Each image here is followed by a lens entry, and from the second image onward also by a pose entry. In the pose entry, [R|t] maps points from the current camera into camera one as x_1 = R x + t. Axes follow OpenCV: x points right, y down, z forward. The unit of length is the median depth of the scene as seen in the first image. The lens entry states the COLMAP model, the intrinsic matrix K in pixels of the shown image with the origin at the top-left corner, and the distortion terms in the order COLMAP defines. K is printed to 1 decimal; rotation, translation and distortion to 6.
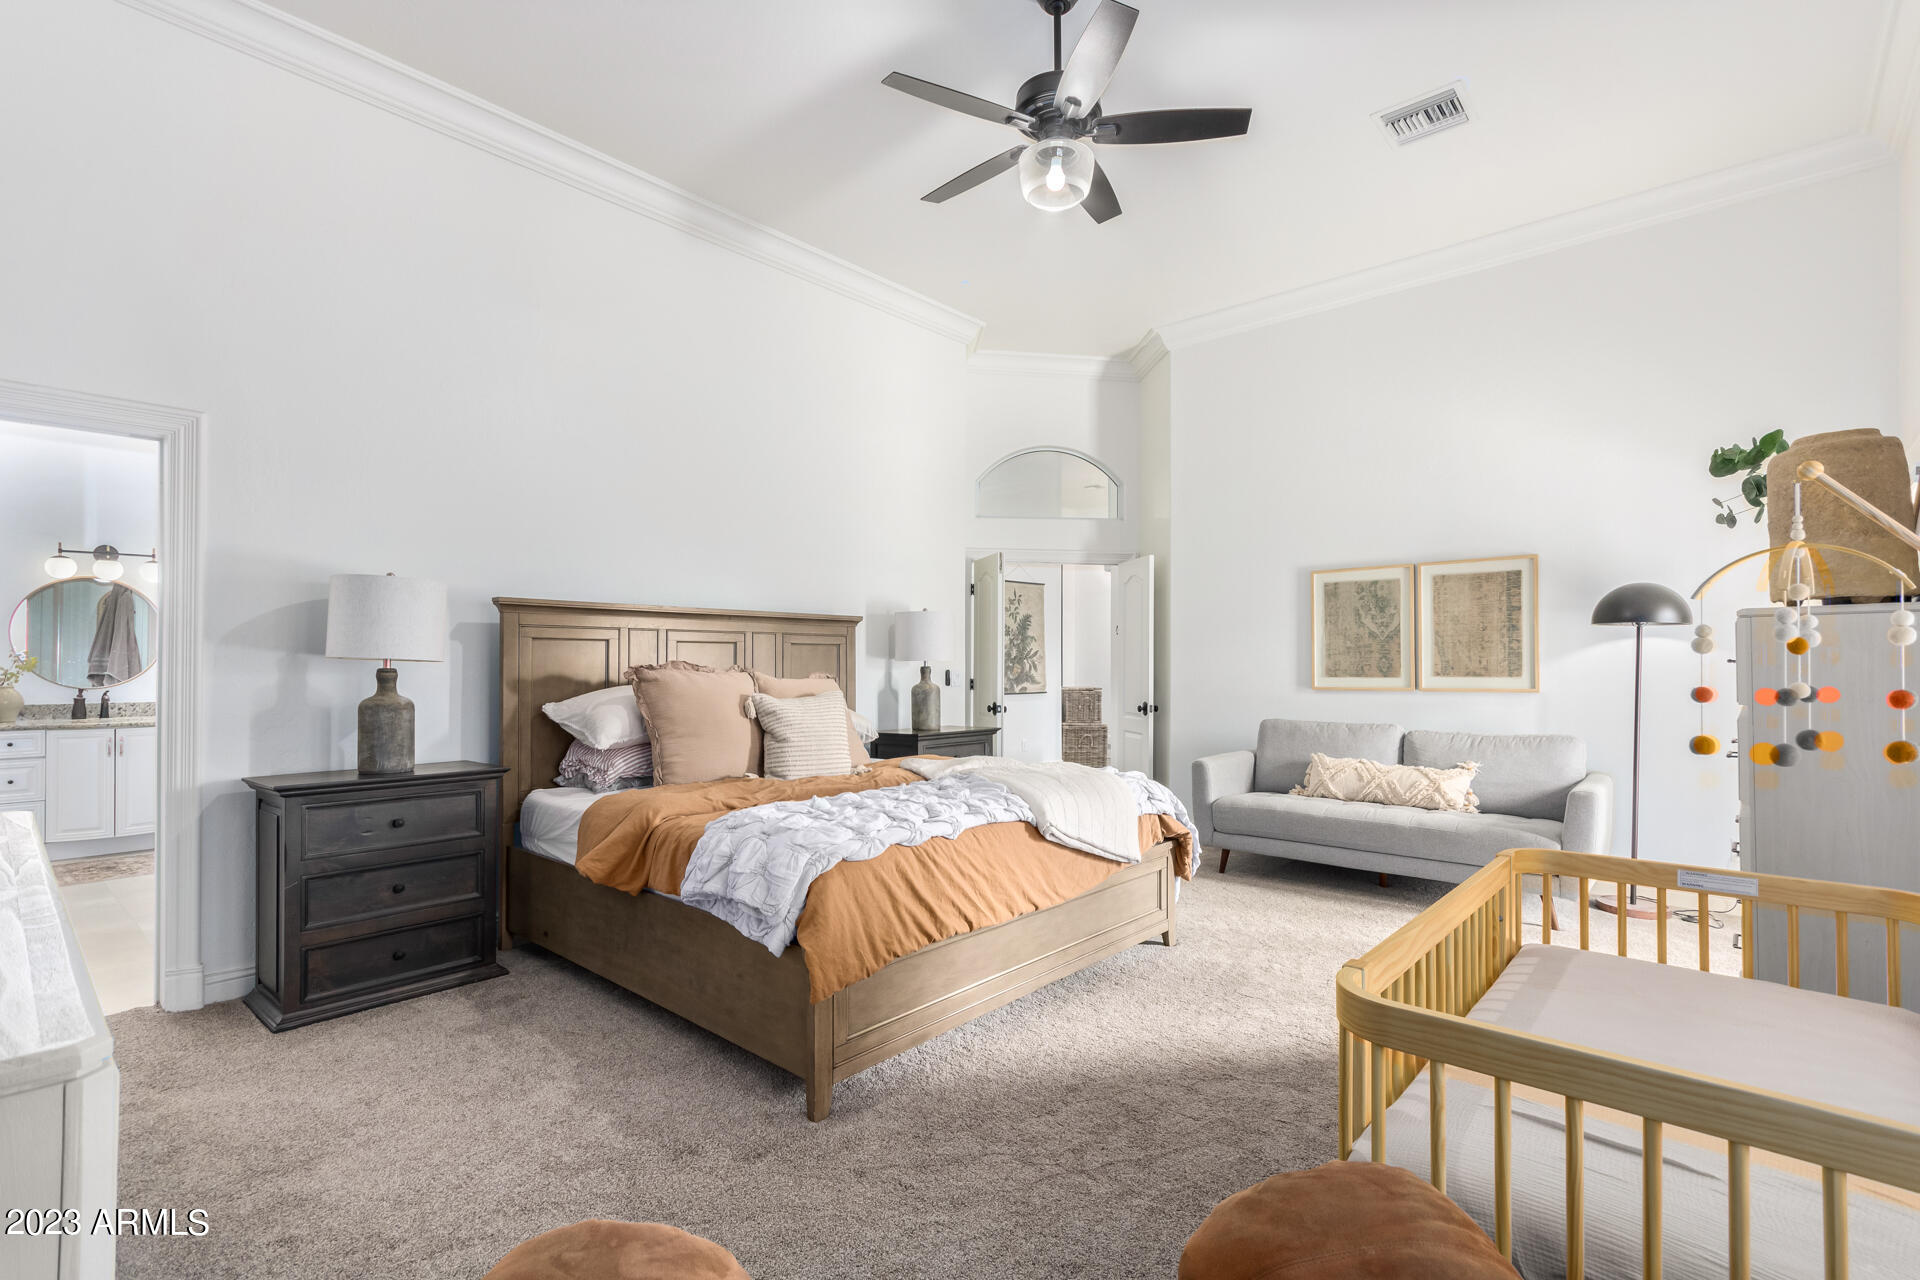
lens RADIAL K [[893.9, 0, 952.3], [0, 893.9, 650.4], [0, 0, 1]] dist [0.004360, -0.000752]
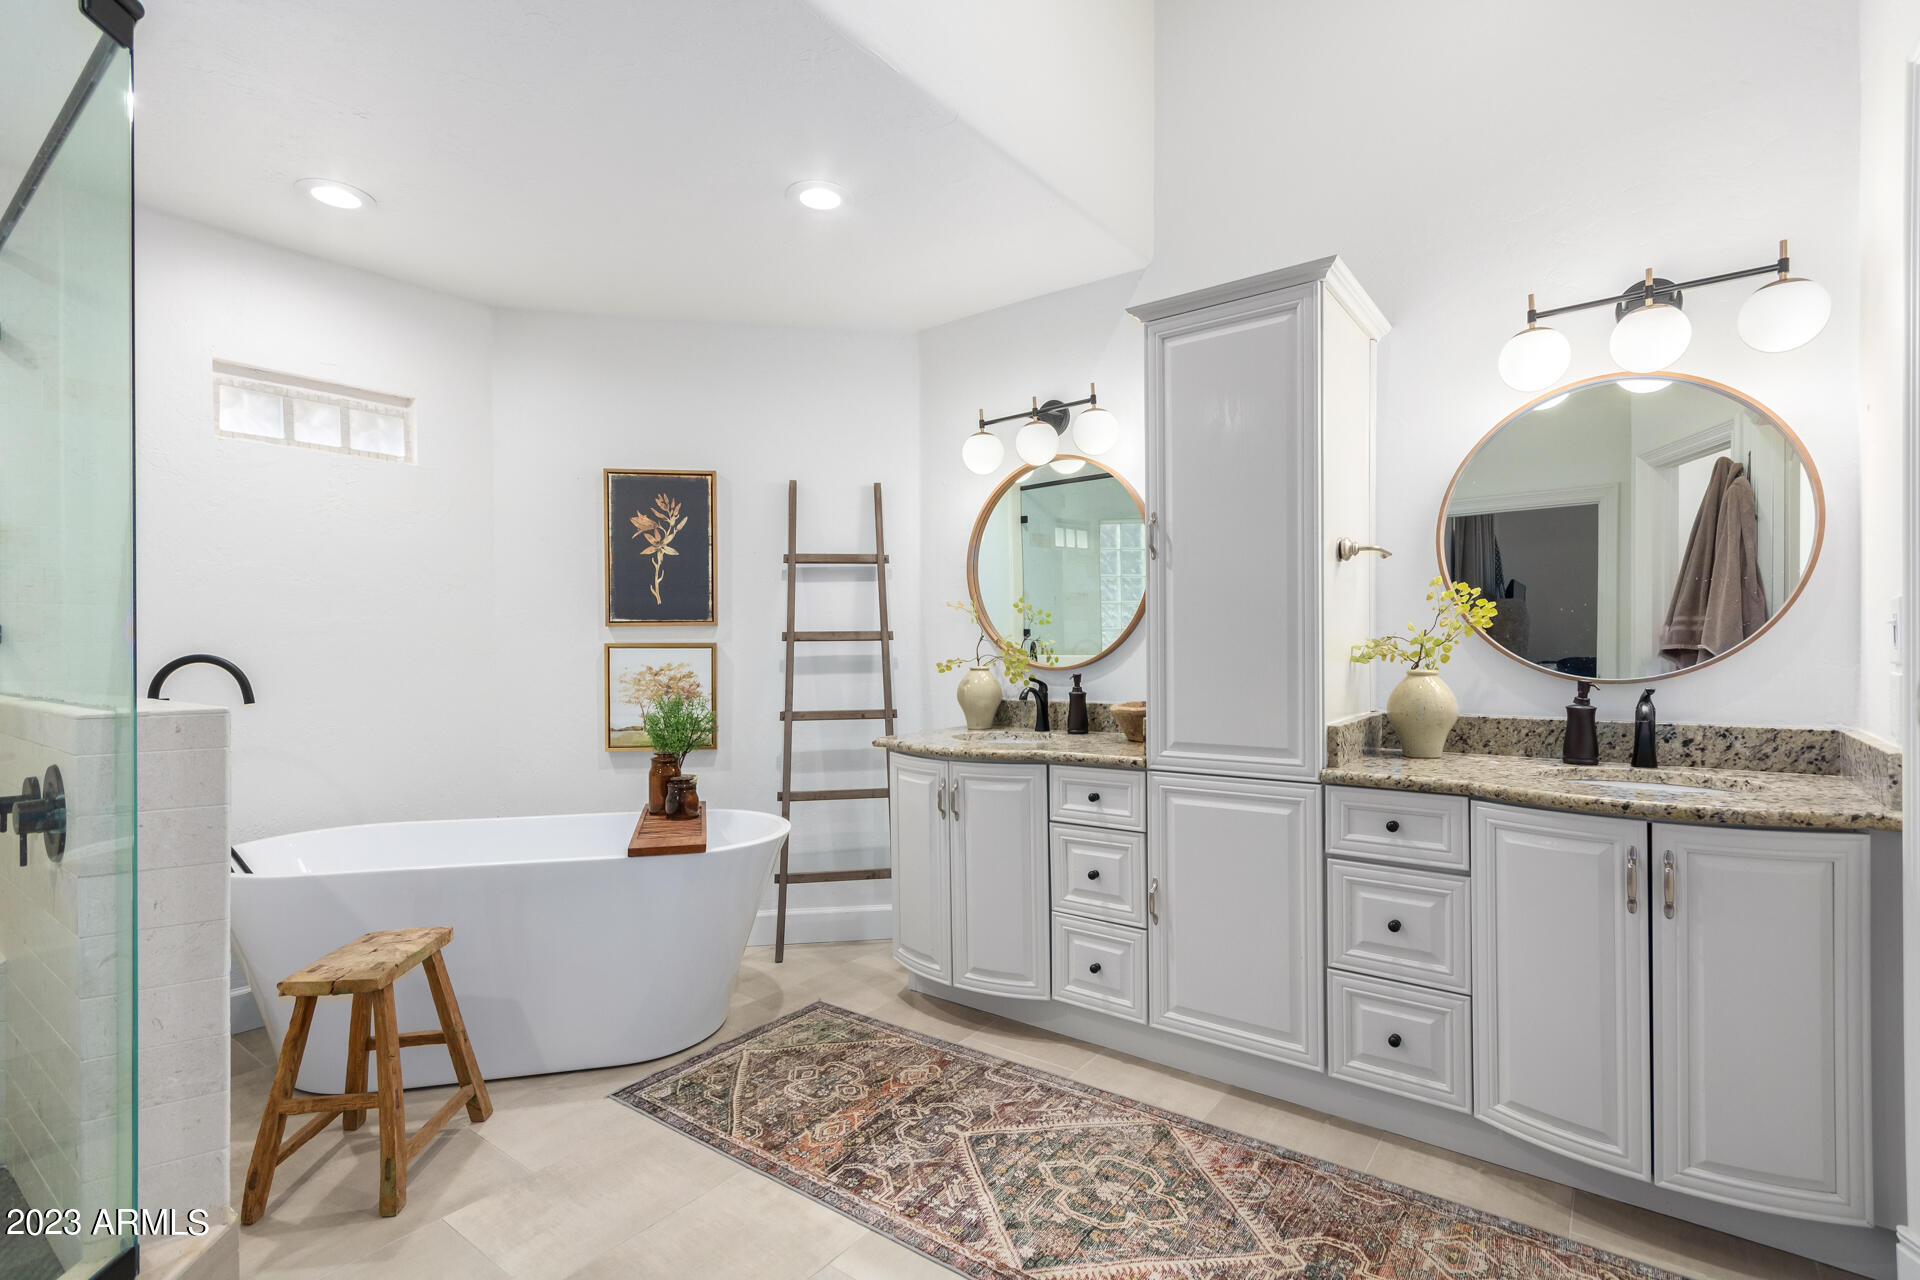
lens RADIAL K [[893.9, 0, 954.3], [0, 893.9, 647.4], [0, 0, 1]] dist [0.004360, -0.000752]
pose [[0.076560, 0.001110, -0.997064, -0.629222], [0.014174, 0.999897, 0.002202, 0.024403], [0.996964, -0.014301, 0.076537, 0.719390]]
